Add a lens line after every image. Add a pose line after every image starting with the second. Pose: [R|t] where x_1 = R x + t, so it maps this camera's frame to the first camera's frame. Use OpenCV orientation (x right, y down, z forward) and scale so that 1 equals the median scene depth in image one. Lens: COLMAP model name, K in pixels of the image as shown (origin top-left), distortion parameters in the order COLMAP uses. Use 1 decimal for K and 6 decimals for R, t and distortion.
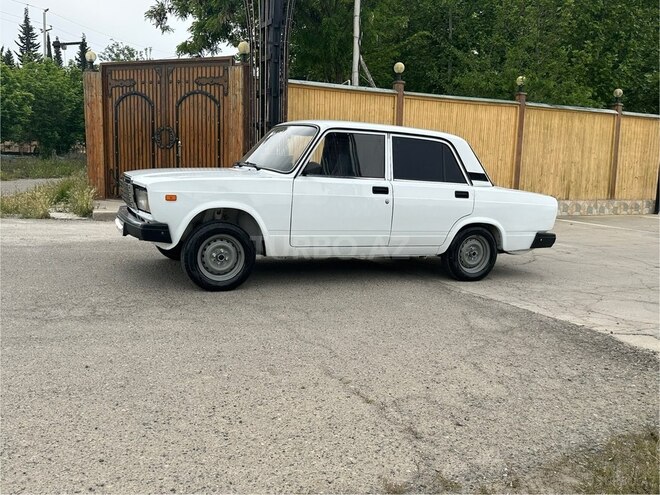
lens RADIAL K [[594.5, 0, 330.0], [0, 594.5, 247.5], [0, 0, 1]] dist [0.122063, -0.237913]
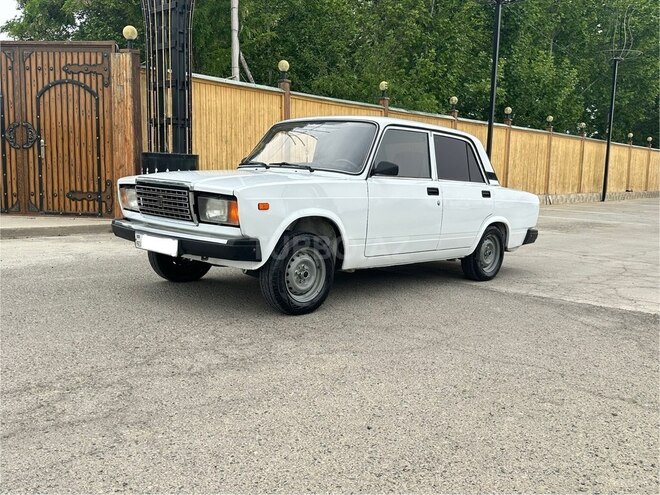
lens RADIAL K [[594.5, 0, 330.0], [0, 594.5, 247.5], [0, 0, 1]] dist [0.122063, -0.237913]
pose [[0.932537, -0.056451, 0.356633, -0.388415], [0.057945, 0.998299, 0.006502, -0.021639], [-0.356394, 0.014601, 0.934222, 0.166691]]
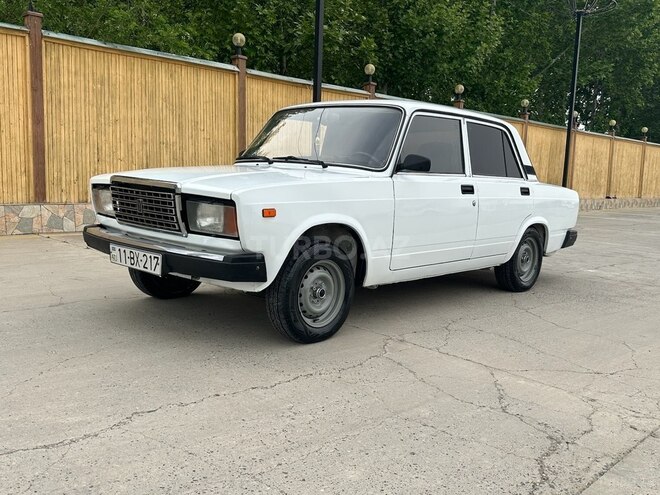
lens RADIAL K [[609.0, 0, 330.0], [0, 609.0, 247.5], [0, 0, 1]] dist [0.071621, -0.001456]
pose [[0.929951, -0.066524, 0.361615, -0.364490], [0.064078, 0.997768, 0.018766, -0.043701], [-0.362056, 0.005720, 0.932139, 0.292737]]
